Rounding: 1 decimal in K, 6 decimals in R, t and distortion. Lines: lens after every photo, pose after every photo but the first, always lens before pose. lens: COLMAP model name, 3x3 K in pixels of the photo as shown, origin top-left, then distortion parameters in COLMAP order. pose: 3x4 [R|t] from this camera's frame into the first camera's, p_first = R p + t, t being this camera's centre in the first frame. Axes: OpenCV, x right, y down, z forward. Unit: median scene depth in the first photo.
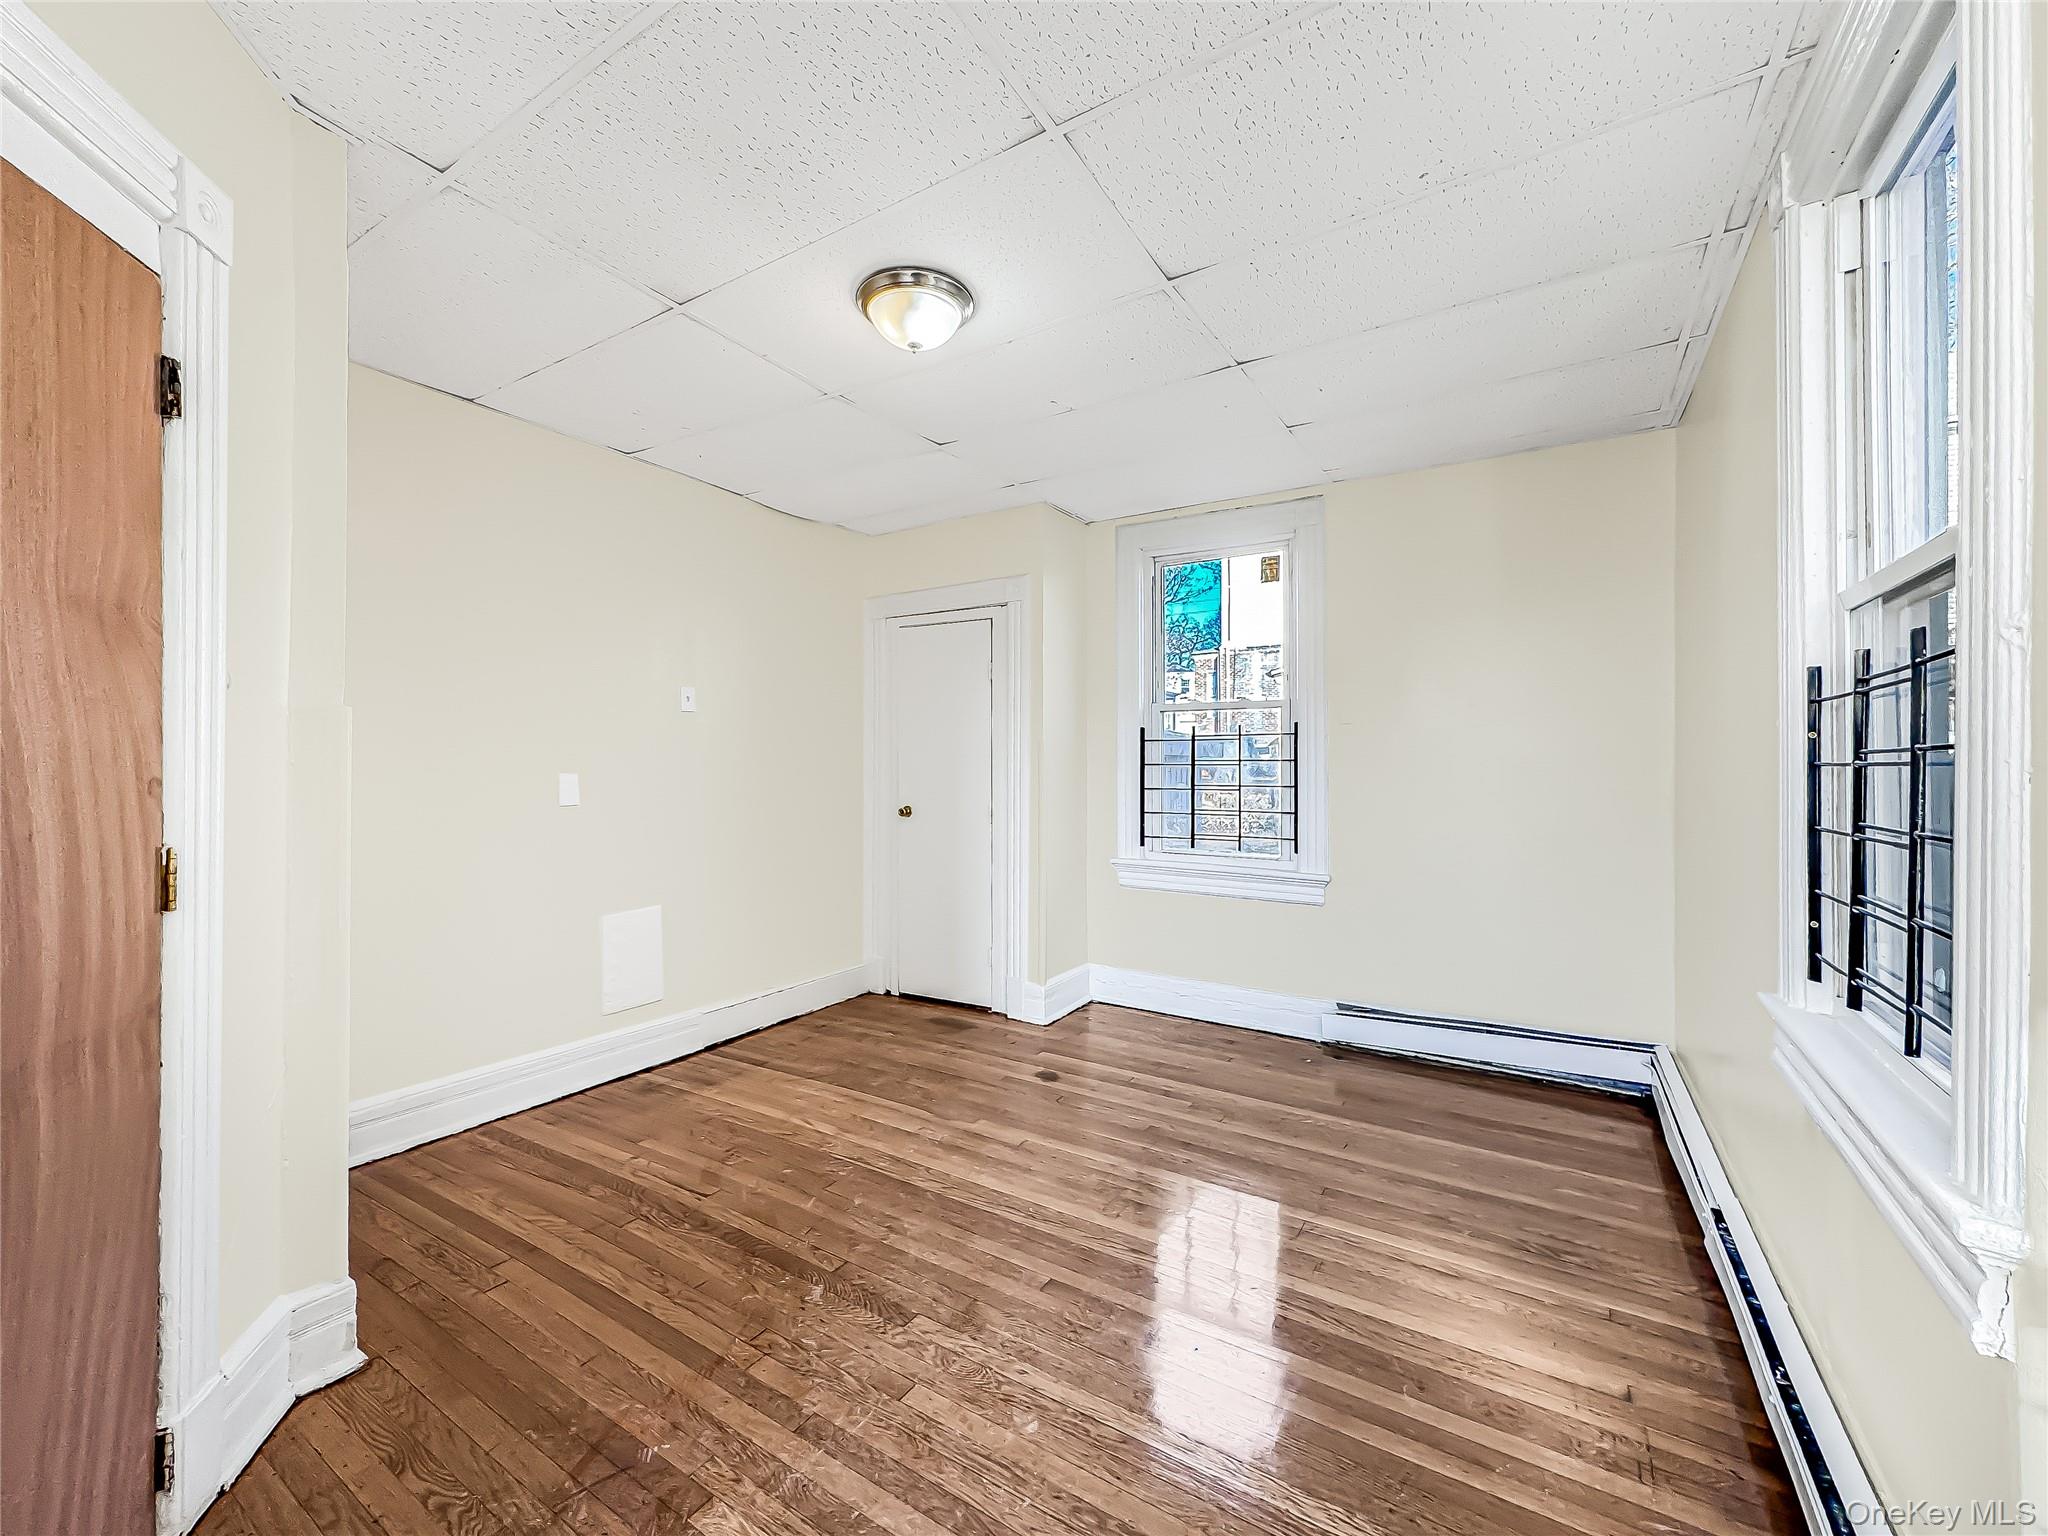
lens RADIAL K [[844.1, 0, 1012.3], [0, 844.1, 770.8], [0, 0, 1]] dist [-0.000631, 0.000217]
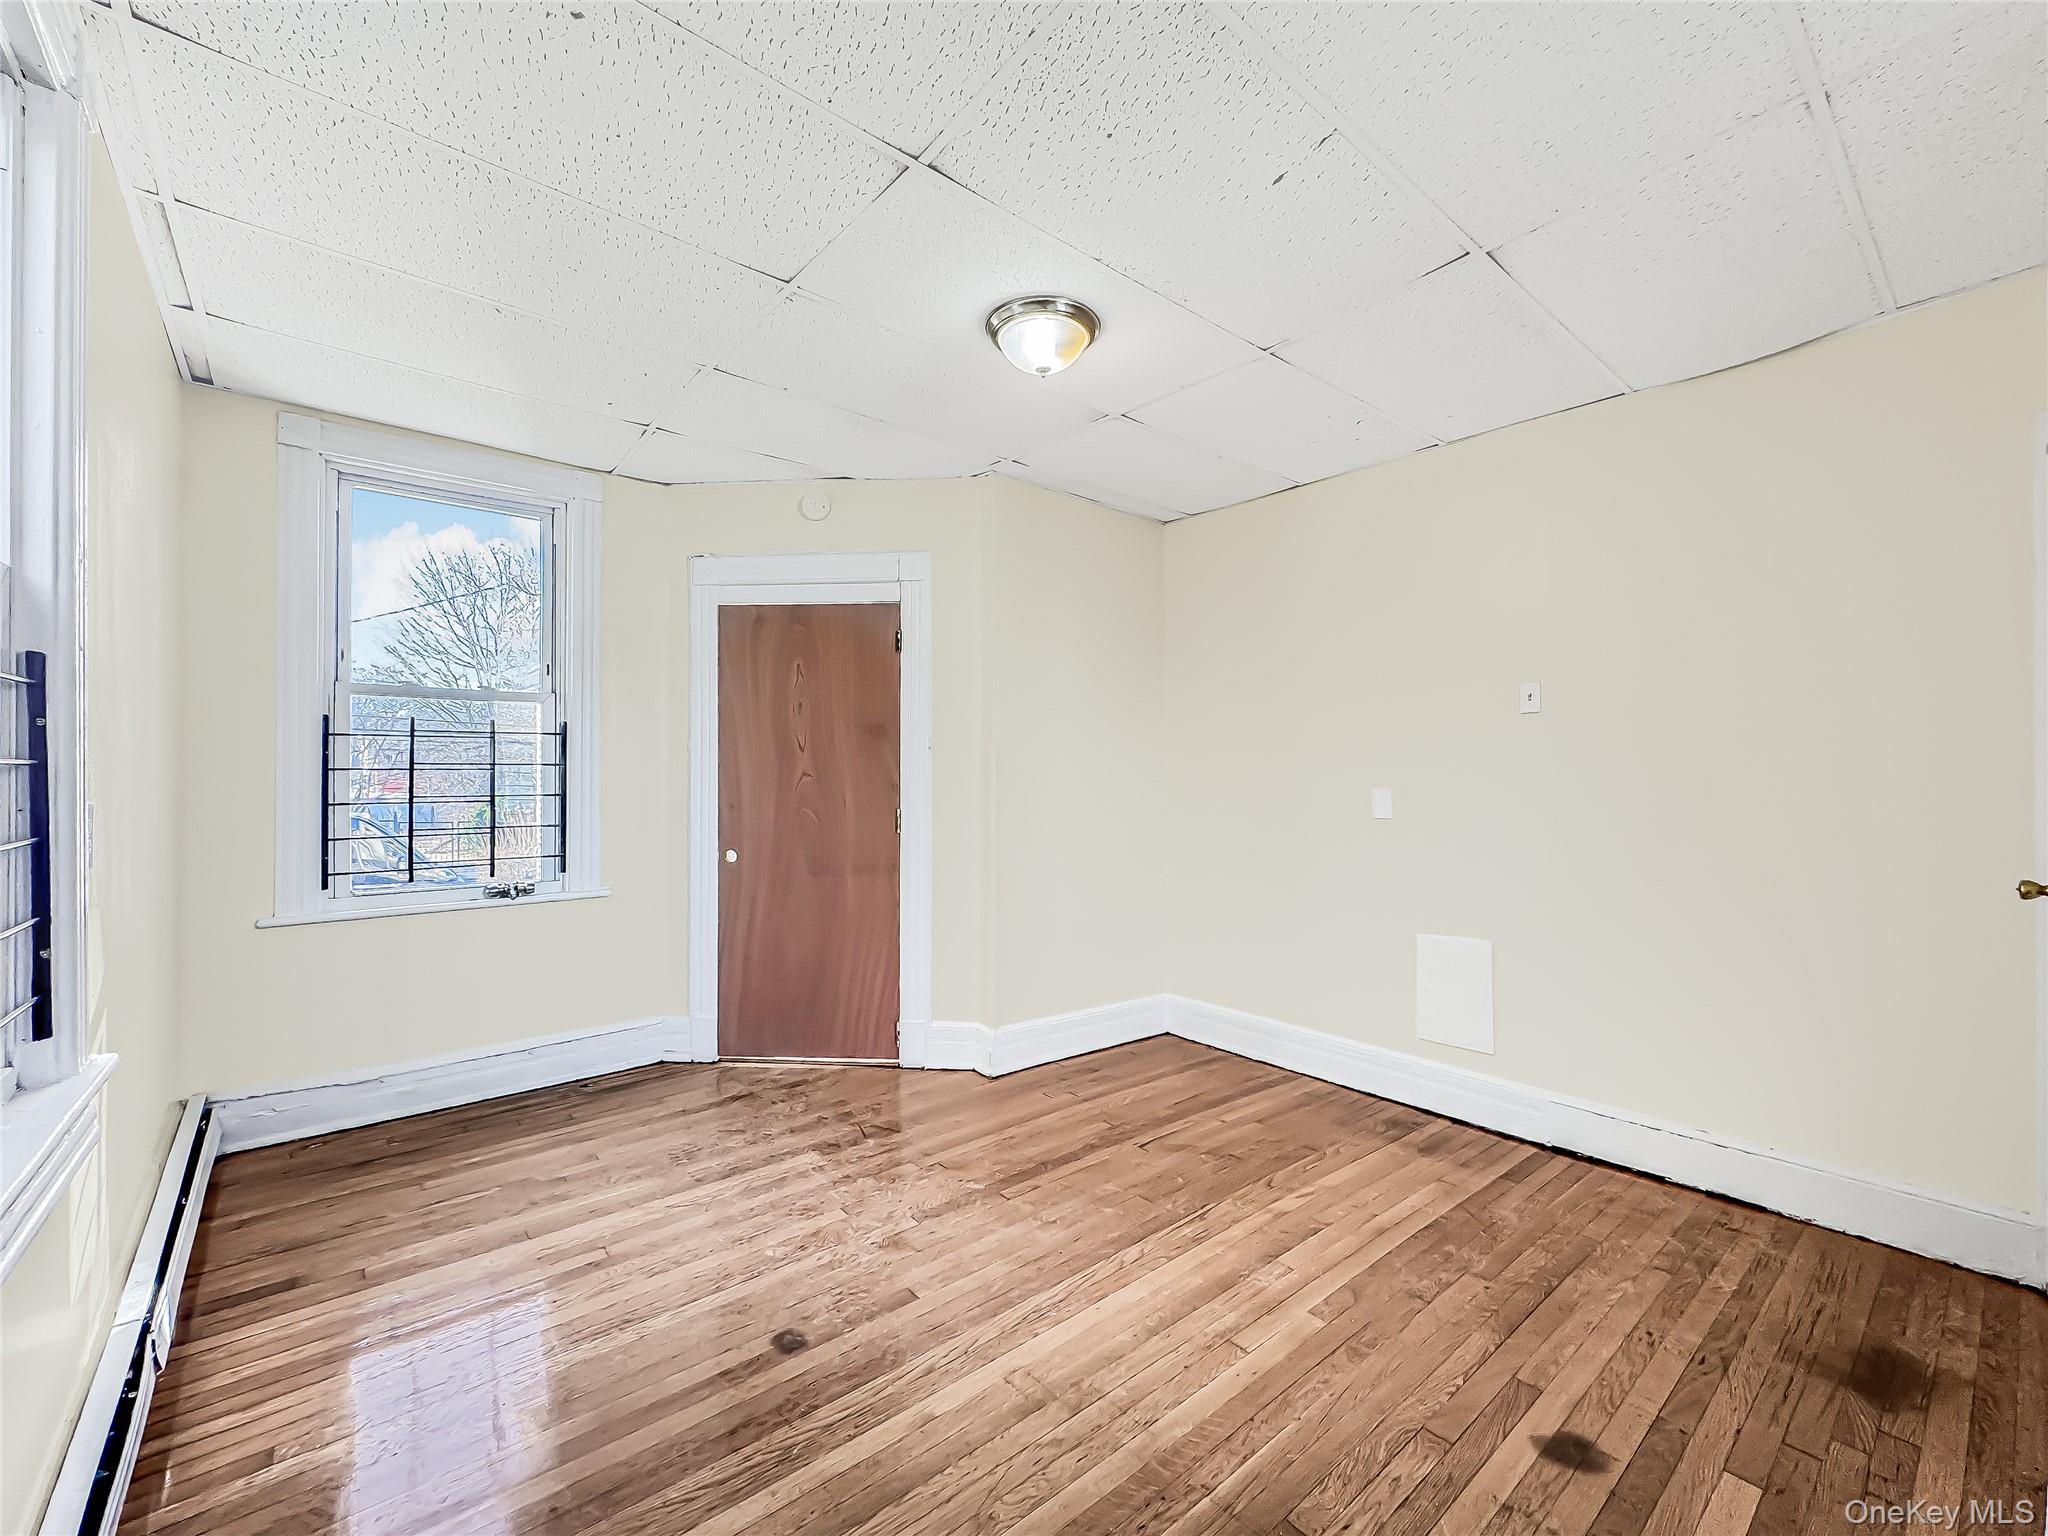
lens RADIAL K [[844.1, 0, 1012.3], [0, 844.1, 770.8], [0, 0, 1]] dist [-0.000631, 0.000217]
pose [[-0.308547, -0.009197, -0.951165, 0.669469], [-0.008097, 0.999942, -0.007042, -0.006580], [0.951175, 0.005529, -0.308604, 0.981492]]
